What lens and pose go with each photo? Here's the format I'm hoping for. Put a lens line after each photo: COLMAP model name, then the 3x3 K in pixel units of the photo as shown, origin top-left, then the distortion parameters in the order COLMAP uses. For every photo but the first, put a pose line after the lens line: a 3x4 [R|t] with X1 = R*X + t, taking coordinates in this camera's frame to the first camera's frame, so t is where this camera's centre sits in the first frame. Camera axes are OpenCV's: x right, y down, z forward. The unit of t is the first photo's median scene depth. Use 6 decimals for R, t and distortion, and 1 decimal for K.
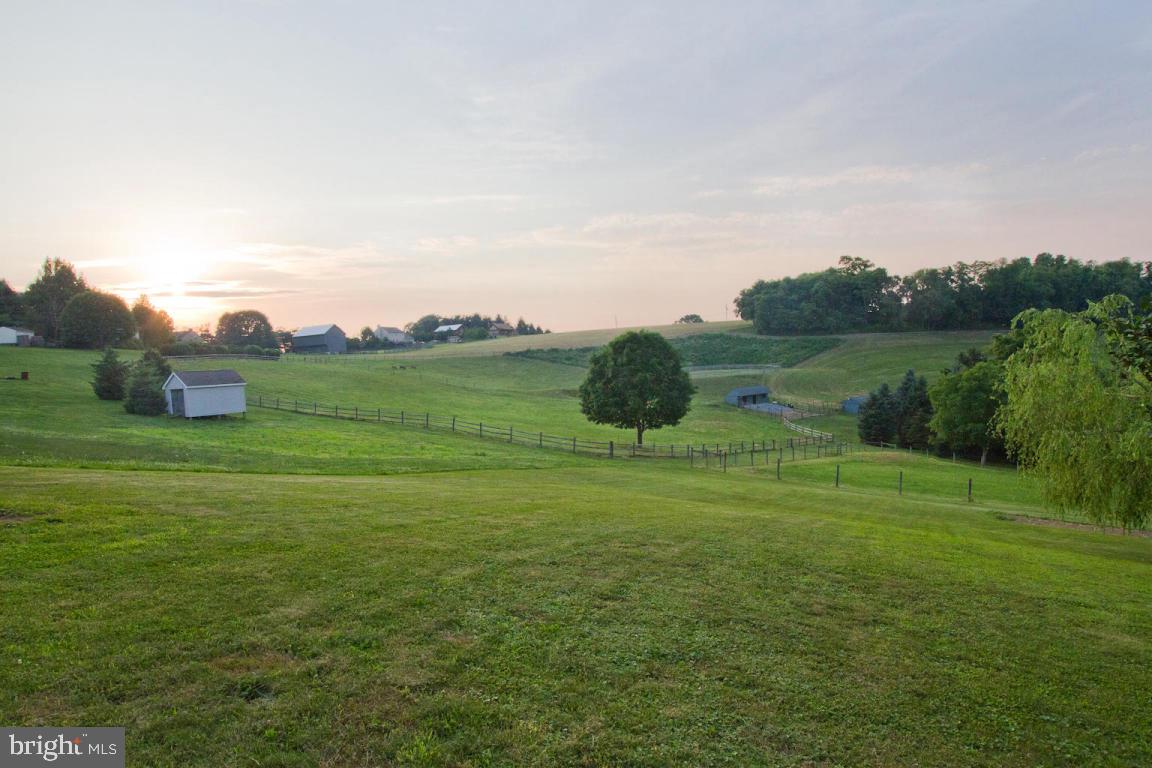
lens RADIAL K [[642.7, 0, 577.9], [0, 642.7, 391.2], [0, 0, 1]] dist [-0.033118, 0.016209]
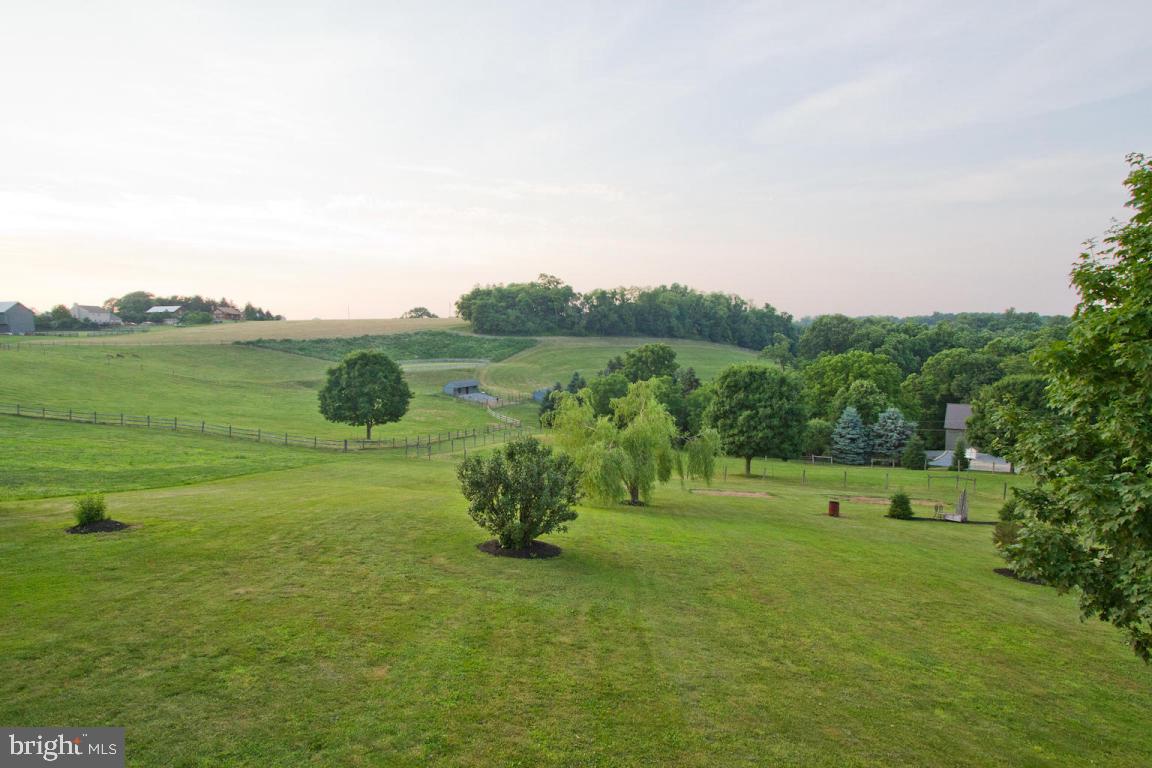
lens RADIAL K [[576.8, 0, 582.4], [0, 576.8, 385.8], [0, 0, 1]] dist [-0.020397, 0.000791]
pose [[0.901752, 0.003612, 0.432239, -0.006006], [-0.015569, 0.999588, 0.024128, -0.020177], [-0.431974, -0.028487, 0.901436, -0.083463]]
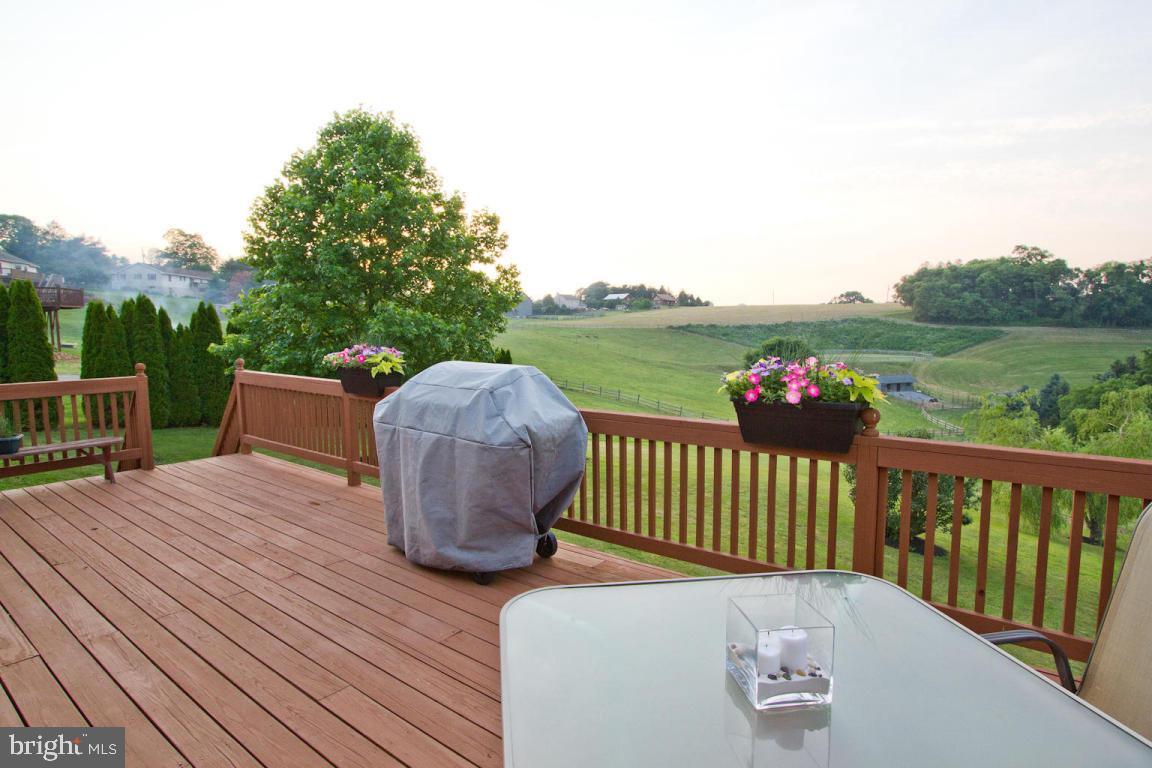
lens RADIAL K [[619.5, 0, 576.0], [0, 619.5, 384.0], [0, 0, 1]] dist [-0.014359, 0.000937]
pose [[0.968180, 0.077208, -0.238049, -0.003041], [-0.063326, 0.995845, 0.065436, -0.019871], [0.242112, -0.048279, 0.969046, -0.106193]]
